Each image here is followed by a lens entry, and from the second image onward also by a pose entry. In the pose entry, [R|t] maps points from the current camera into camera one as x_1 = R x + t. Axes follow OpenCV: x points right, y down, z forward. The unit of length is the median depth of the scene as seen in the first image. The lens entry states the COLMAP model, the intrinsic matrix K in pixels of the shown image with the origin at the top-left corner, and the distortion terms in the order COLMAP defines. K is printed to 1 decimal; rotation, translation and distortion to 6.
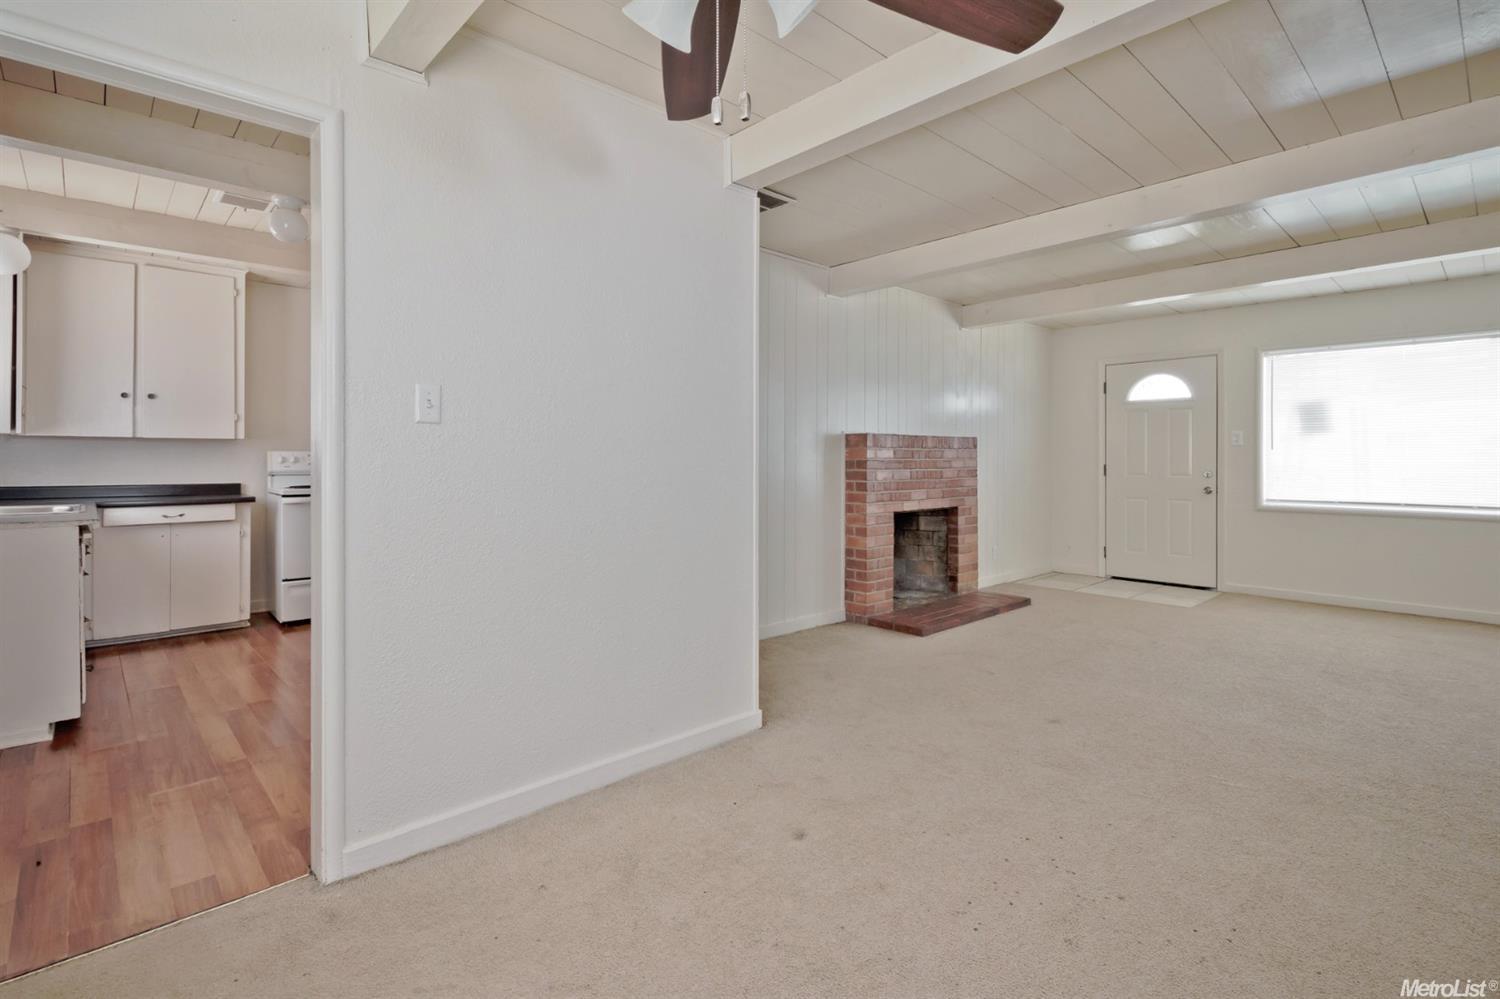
lens RADIAL K [[704.2, 0, 759.1], [0, 704.2, 455.7], [0, 0, 1]] dist [0.009854, -0.000002]
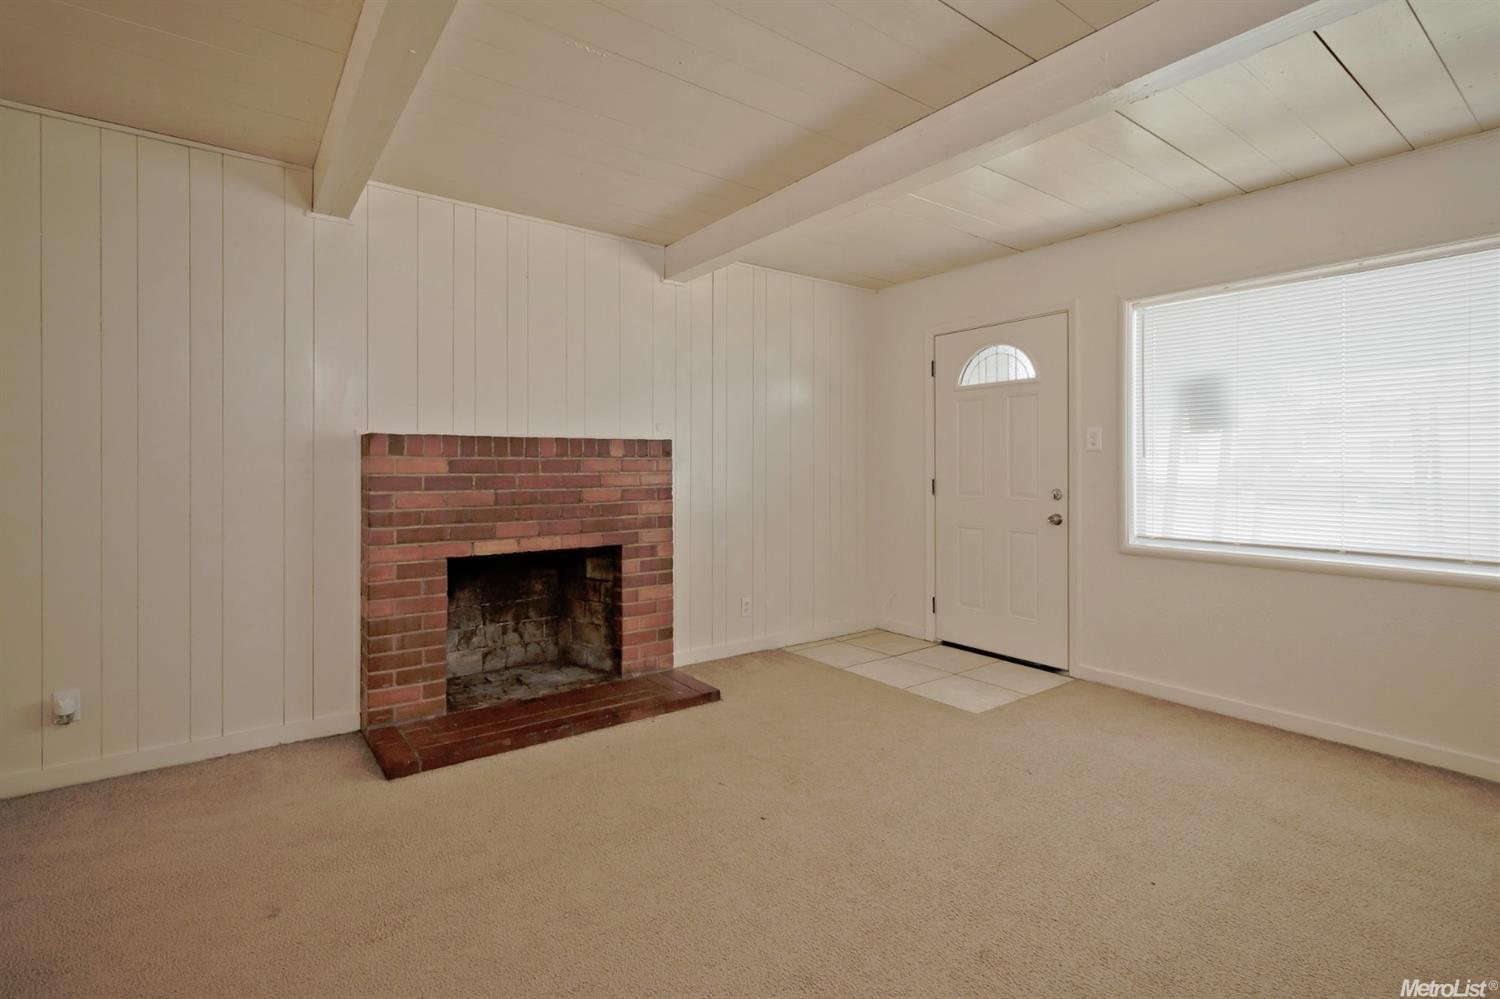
lens RADIAL K [[704.2, 0, 738.5], [0, 704.2, 463.2], [0, 0, 1]] dist [0.009854, -0.000002]
pose [[0.993421, -0.002952, -0.114485, 0.460263], [0.002656, 0.999993, -0.002744, -0.001960], [0.114492, 0.002422, 0.993421, 0.352700]]
